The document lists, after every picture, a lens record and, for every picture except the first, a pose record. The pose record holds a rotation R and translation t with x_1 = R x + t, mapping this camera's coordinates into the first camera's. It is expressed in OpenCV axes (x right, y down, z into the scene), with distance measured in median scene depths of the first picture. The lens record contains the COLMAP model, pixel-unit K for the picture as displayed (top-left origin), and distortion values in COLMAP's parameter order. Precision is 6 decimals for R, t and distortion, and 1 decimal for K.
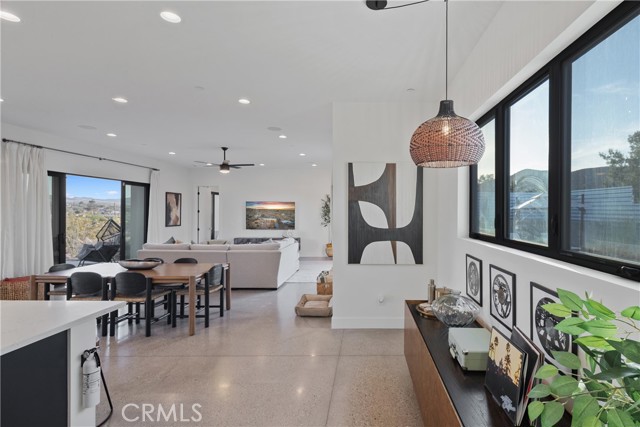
lens RADIAL K [[311.3, 0, 368.1], [0, 311.3, 212.3], [0, 0, 1]] dist [0.005090, -0.006435]
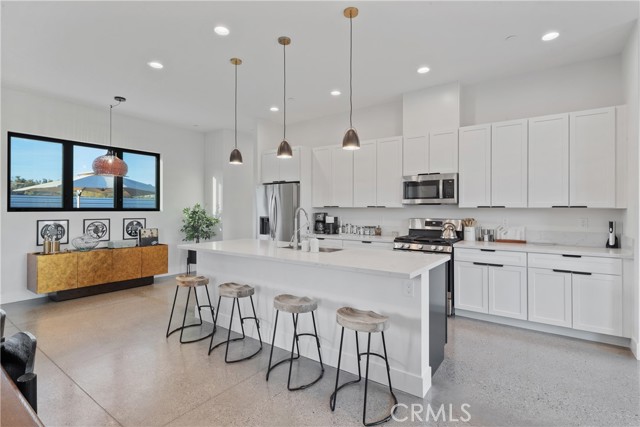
lens RADIAL K [[311.3, 0, 320.2], [0, 311.3, 210.7], [0, 0, 1]] dist [0.005090, -0.006435]
pose [[-0.796336, -0.005732, 0.604827, -0.771635], [-0.002653, 0.999979, 0.005982, 0.031243], [-0.604849, 0.003159, -0.796334, 0.600304]]
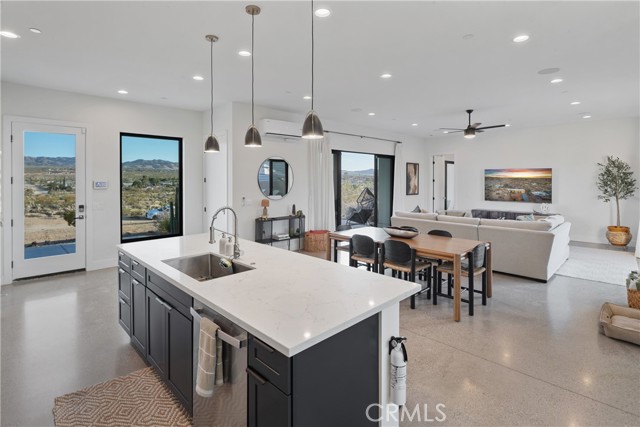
lens RADIAL K [[311.3, 0, 319.1], [0, 311.3, 182.4], [0, 0, 1]] dist [0.005090, -0.006435]
pose [[0.687599, 0.001120, -0.726090, -0.110551], [0.001657, 0.999994, 0.003112, -0.001141], [0.726088, -0.003343, 0.687593, 0.063048]]
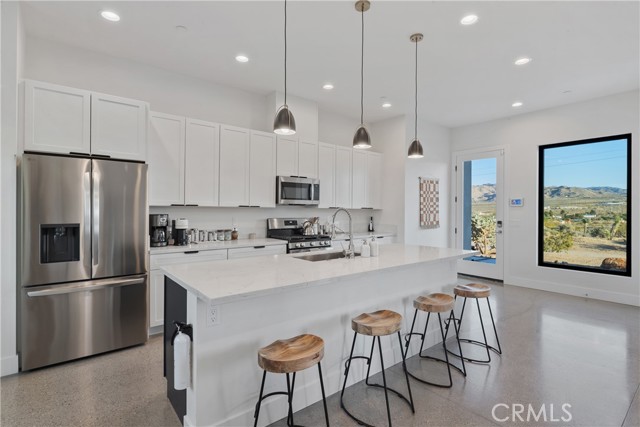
lens RADIAL K [[311.3, 0, 322.4], [0, 311.3, 208.5], [0, 0, 1]] dist [0.005090, -0.006435]
pose [[-0.790731, -0.009592, -0.612089, -0.186220], [-0.010958, 0.999939, -0.001513, 0.029714], [0.612066, 0.005511, -0.790788, 0.537444]]
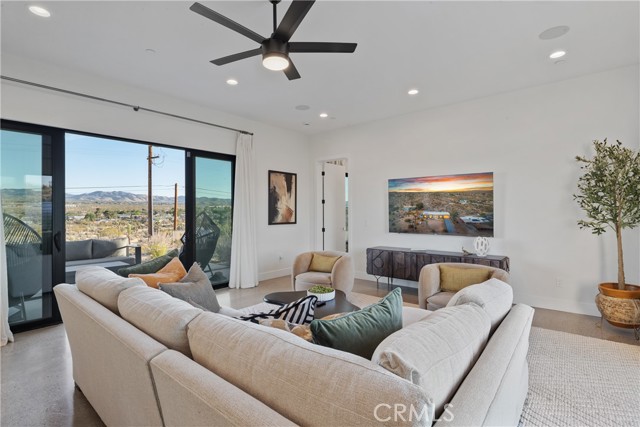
lens RADIAL K [[311.3, 0, 317.3], [0, 311.3, 210.5], [0, 0, 1]] dist [0.005090, -0.006435]
pose [[0.757323, -0.010990, -0.652948, -0.222362], [0.008444, 0.999940, -0.007037, 0.031992], [0.652986, -0.000184, 0.757370, 0.827039]]
